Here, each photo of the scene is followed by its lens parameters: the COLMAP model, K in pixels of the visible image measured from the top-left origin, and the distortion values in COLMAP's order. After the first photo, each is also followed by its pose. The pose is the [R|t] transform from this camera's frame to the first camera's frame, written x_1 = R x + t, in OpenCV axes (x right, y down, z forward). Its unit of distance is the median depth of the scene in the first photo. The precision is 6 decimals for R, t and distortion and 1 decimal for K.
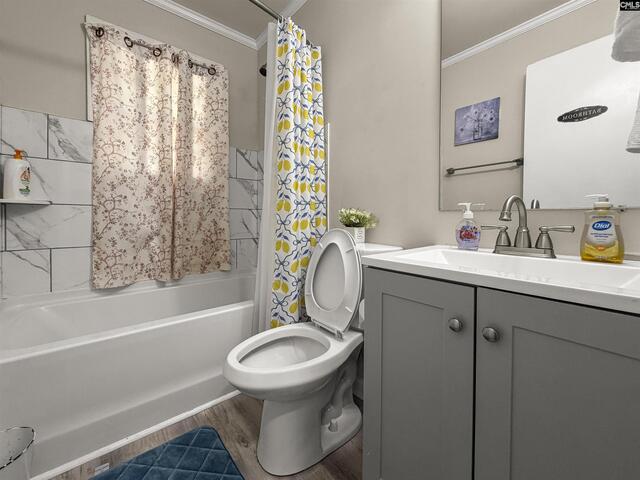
lens RADIAL K [[263.4, 0, 320.0], [0, 263.4, 240.0], [0, 0, 1]] dist [-0.000400, 0.000079]
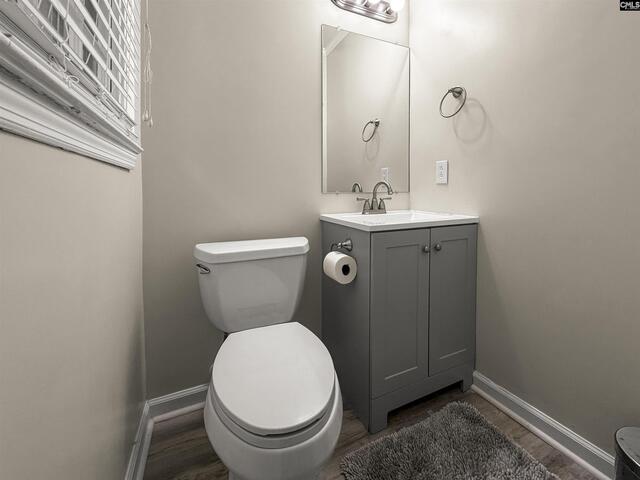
lens RADIAL K [[263.4, 0, 320.0], [0, 263.4, 240.0], [0, 0, 1]] dist [-0.000400, 0.000079]
pose [[0.265557, -0.187856, 0.945616, -1.172898], [0.095883, 0.981116, 0.167982, -0.110673], [-0.959315, 0.046060, 0.278555, 0.901436]]
